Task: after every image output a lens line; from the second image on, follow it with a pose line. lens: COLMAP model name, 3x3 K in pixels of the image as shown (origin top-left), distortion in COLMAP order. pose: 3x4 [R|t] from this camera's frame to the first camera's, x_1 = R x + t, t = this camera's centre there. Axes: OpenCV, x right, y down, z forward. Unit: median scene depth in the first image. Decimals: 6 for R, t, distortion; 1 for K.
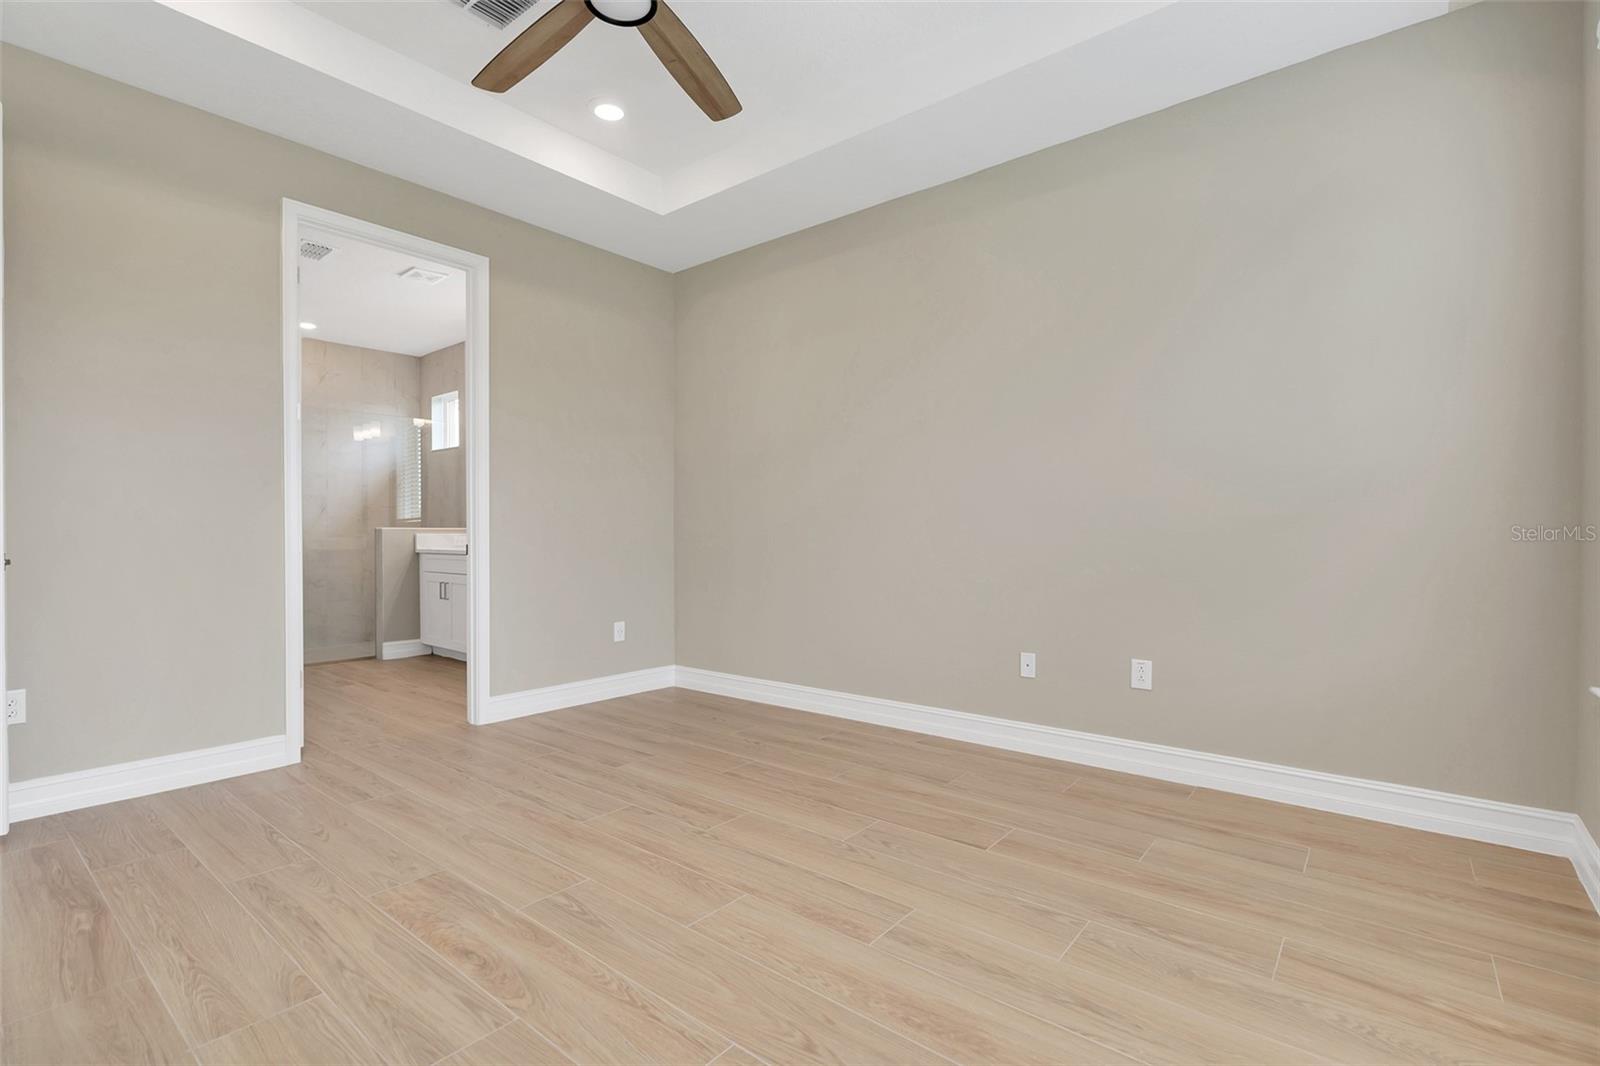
lens RADIAL K [[734.4, 0, 812.2], [0, 734.4, 531.5], [0, 0, 1]] dist [-0.009873, 0.001817]
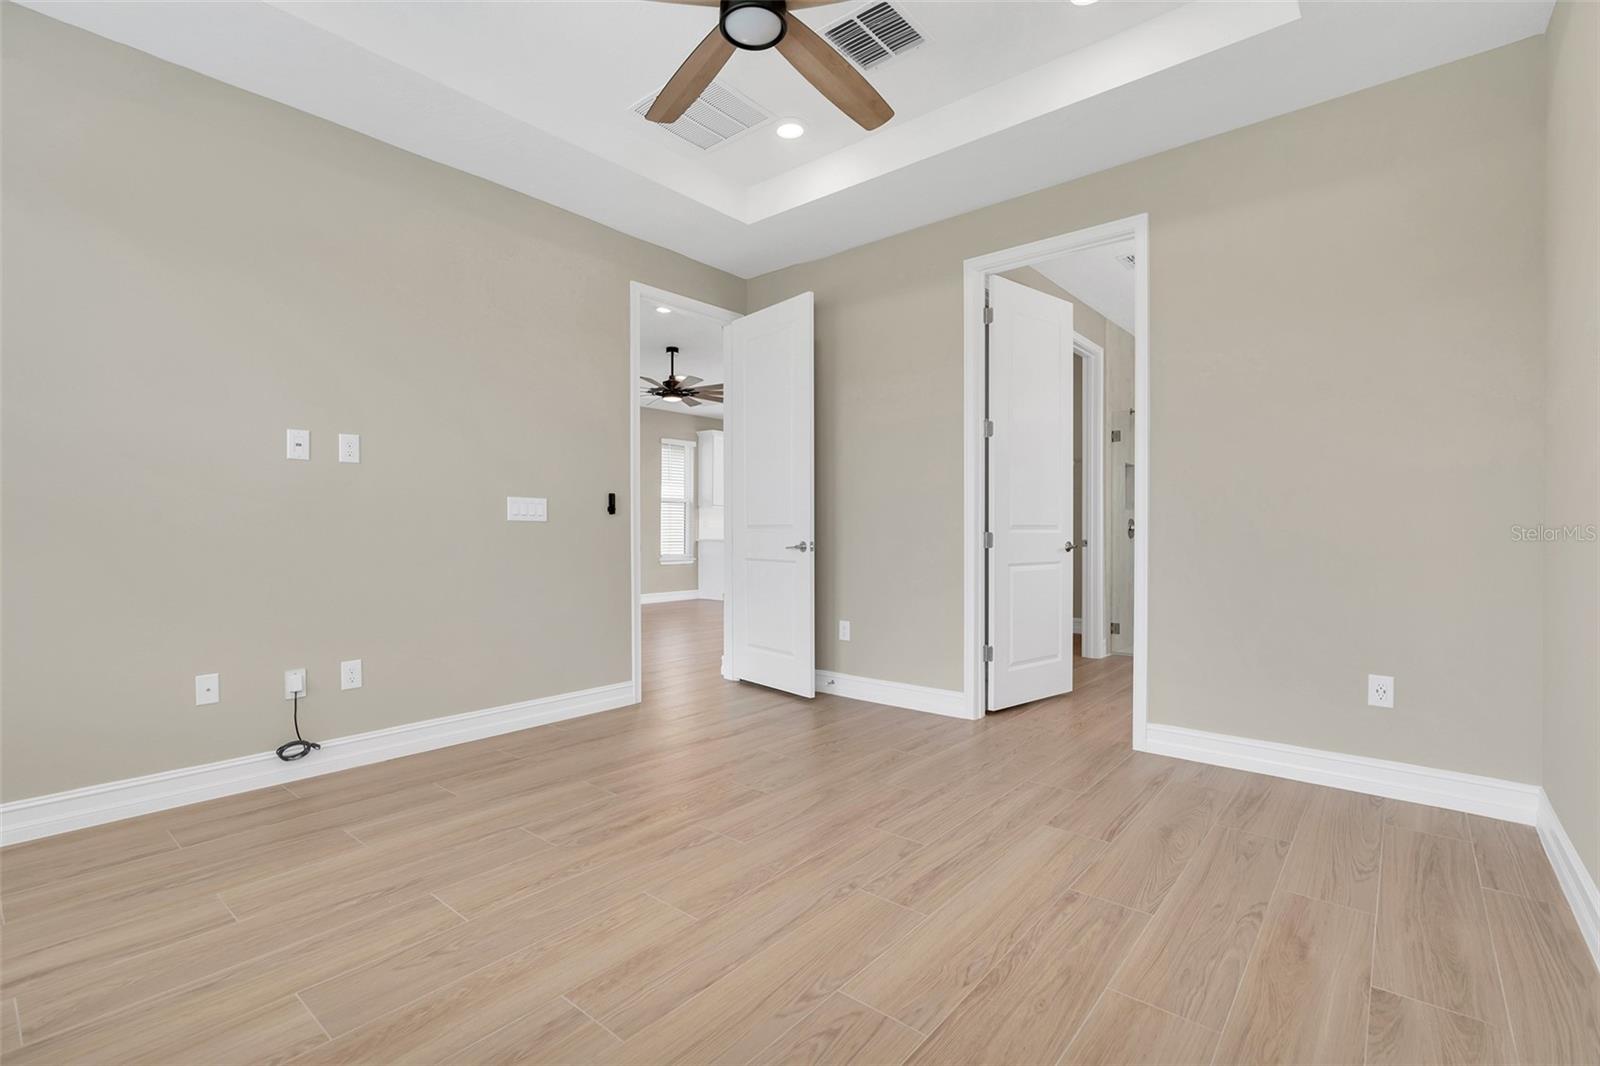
lens RADIAL K [[734.4, 0, 788.6], [0, 734.4, 542.7], [0, 0, 1]] dist [-0.009873, 0.001817]
pose [[-0.033280, 0.019748, -0.999251, 0.603492], [0.000302, 0.999805, 0.019749, -0.006100], [0.999446, 0.000355, -0.033279, 0.826839]]
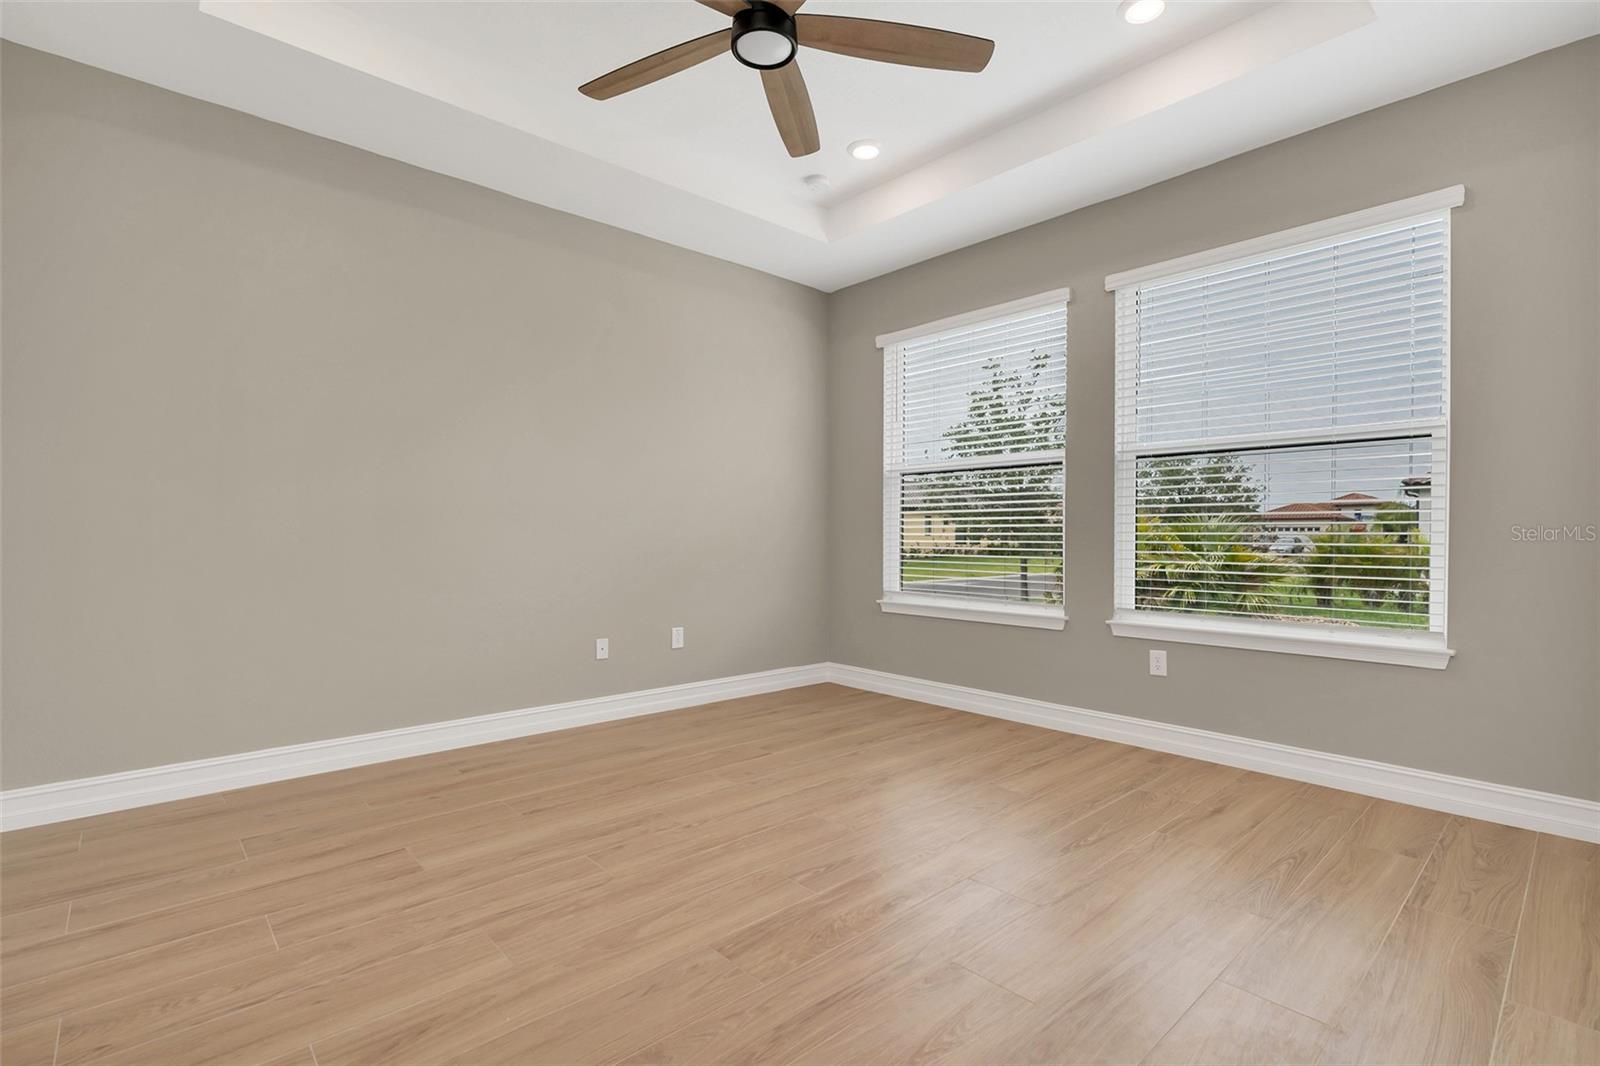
lens RADIAL K [[734.4, 0, 790.7], [0, 734.4, 527.5], [0, 0, 1]] dist [-0.009873, 0.001817]
pose [[0.166002, 0.013680, 0.986031, -1.013297], [-0.004566, 0.999904, -0.013103, -0.003187], [-0.986115, -0.002327, 0.166049, 0.591632]]
